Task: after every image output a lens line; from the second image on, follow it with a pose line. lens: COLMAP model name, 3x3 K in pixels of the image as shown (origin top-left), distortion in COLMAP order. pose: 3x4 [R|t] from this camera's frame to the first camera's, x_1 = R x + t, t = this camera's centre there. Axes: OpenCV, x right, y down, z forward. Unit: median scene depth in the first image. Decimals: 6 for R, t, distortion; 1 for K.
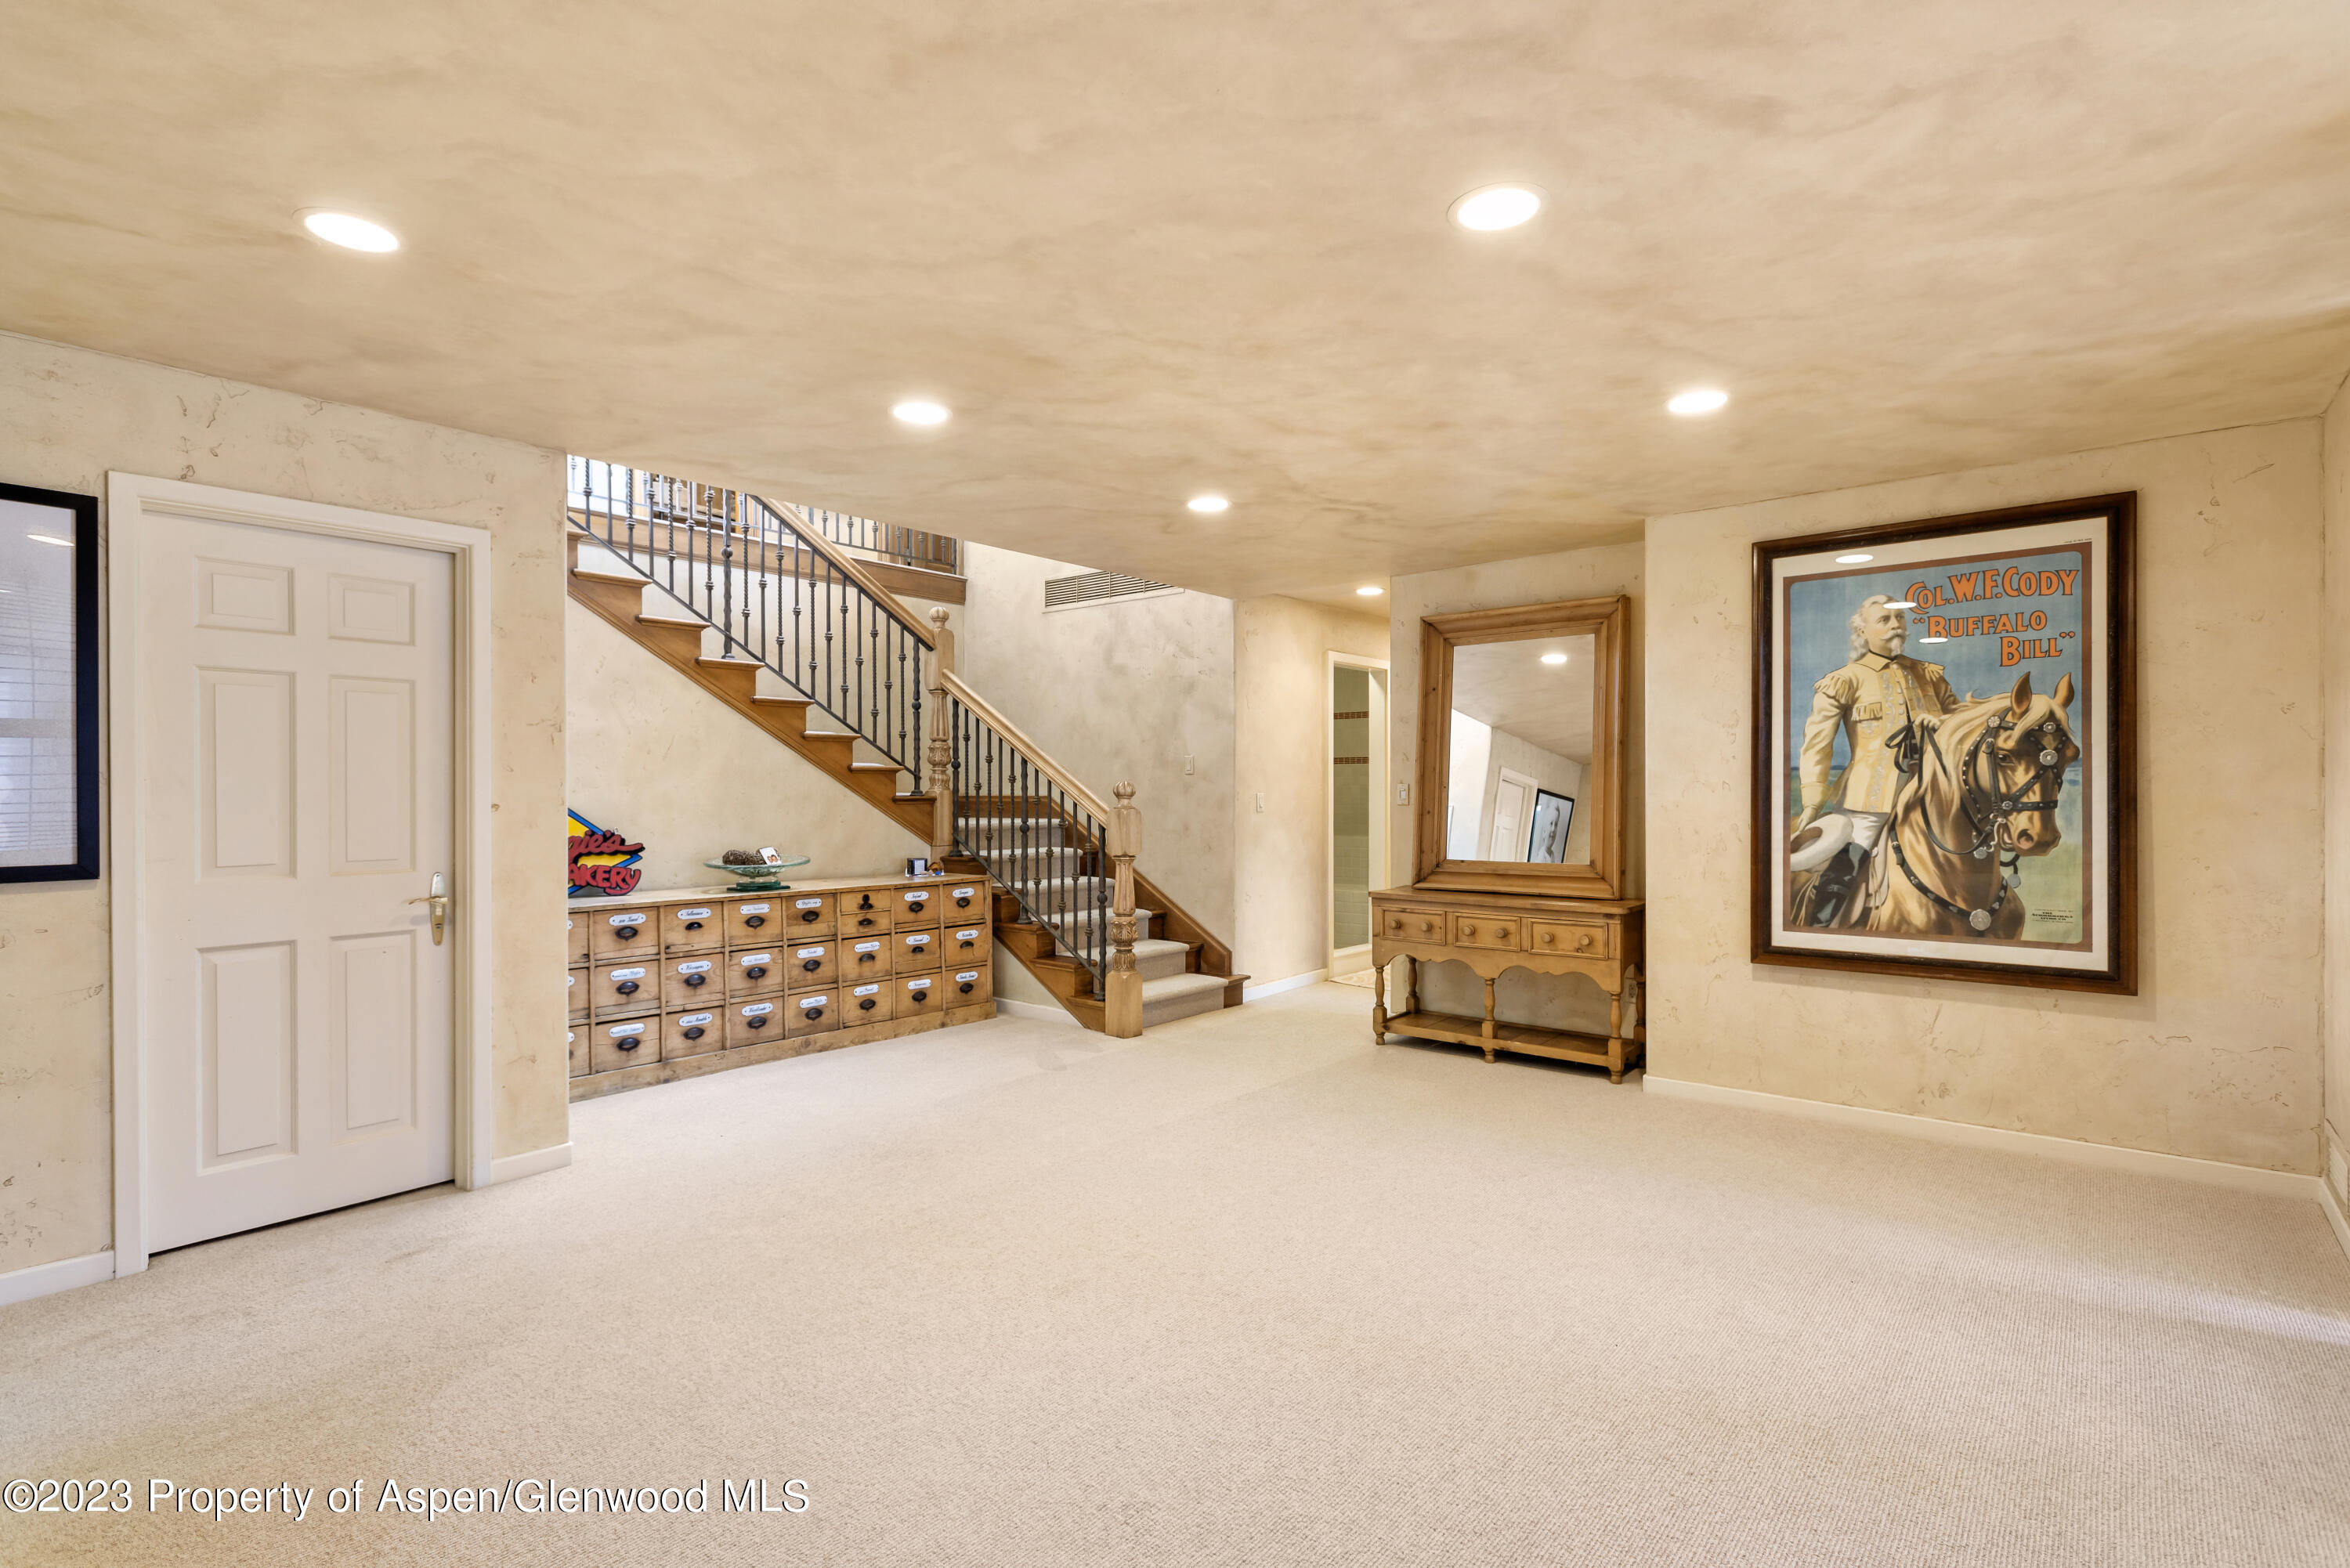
lens RADIAL K [[1108.2, 0, 1181.4], [0, 1108.2, 783.9], [0, 0, 1]] dist [0.002111, 0.000026]
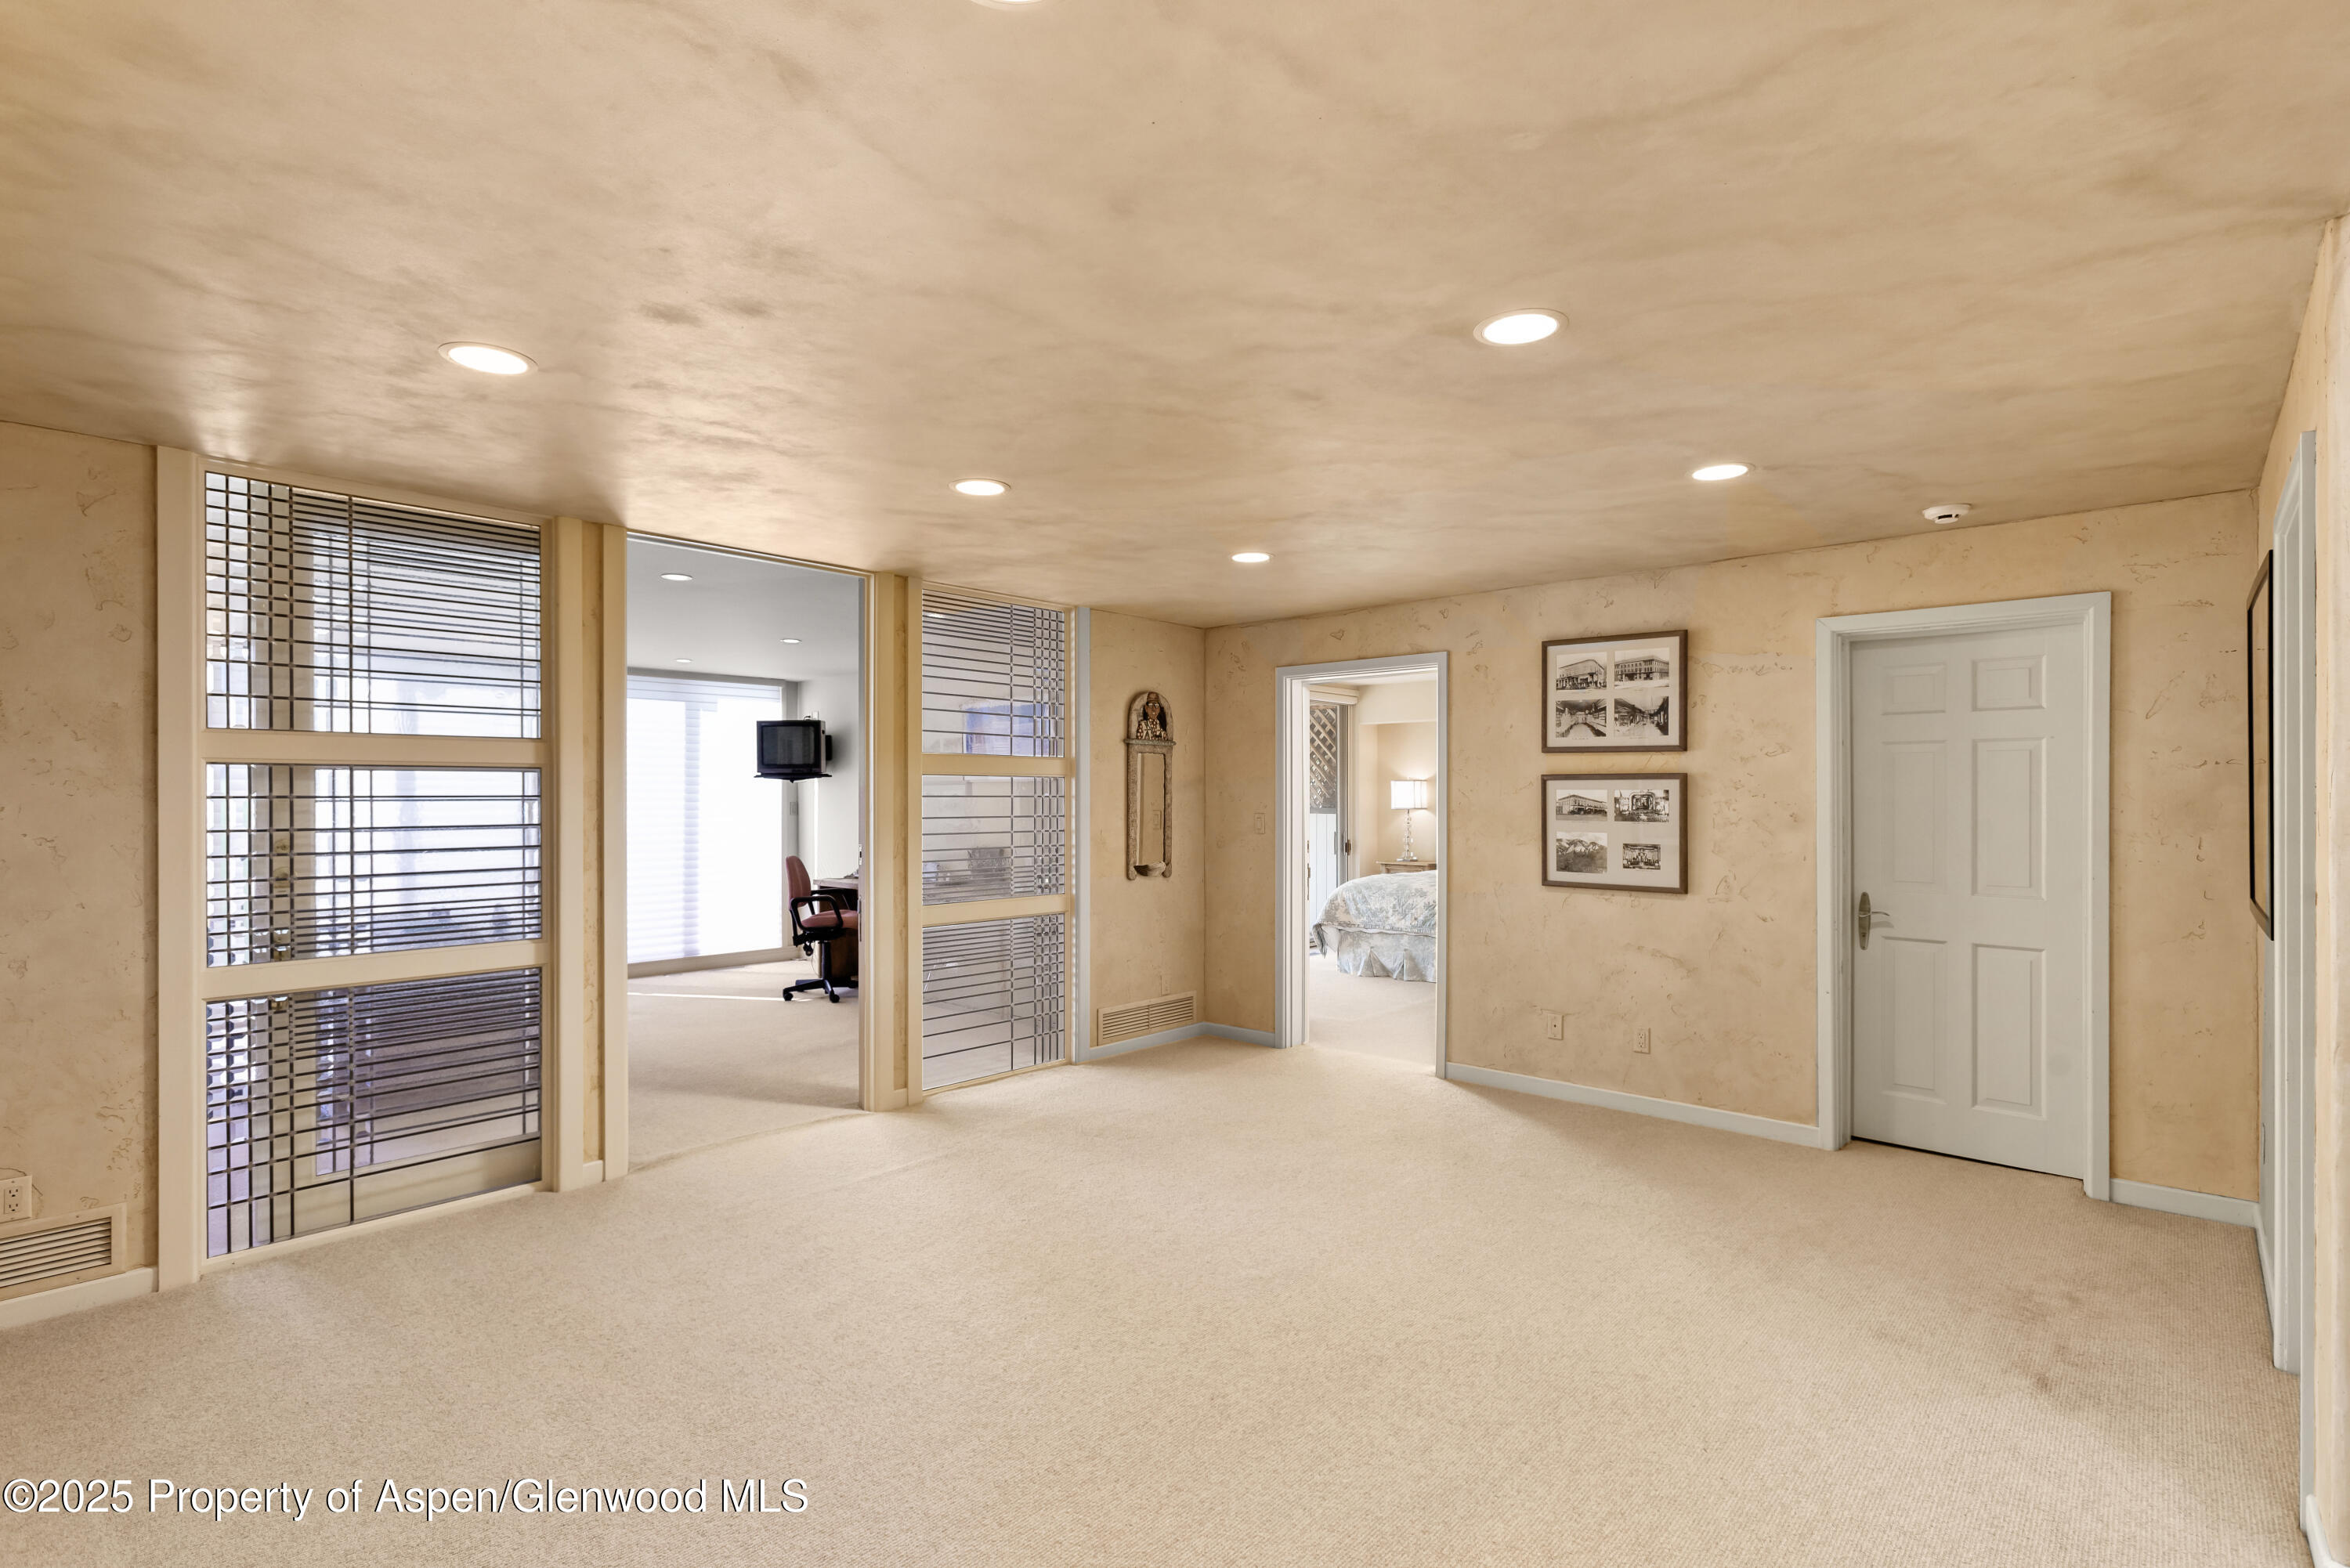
lens RADIAL K [[1108.2, 0, 1178.2], [0, 1108.2, 786.6], [0, 0, 1]] dist [0.002111, 0.000026]
pose [[-0.999178, 0.003864, 0.040356, -0.047774], [0.003605, 0.999972, -0.006486, -0.041331], [-0.040380, -0.006335, -0.999164, 1.818693]]
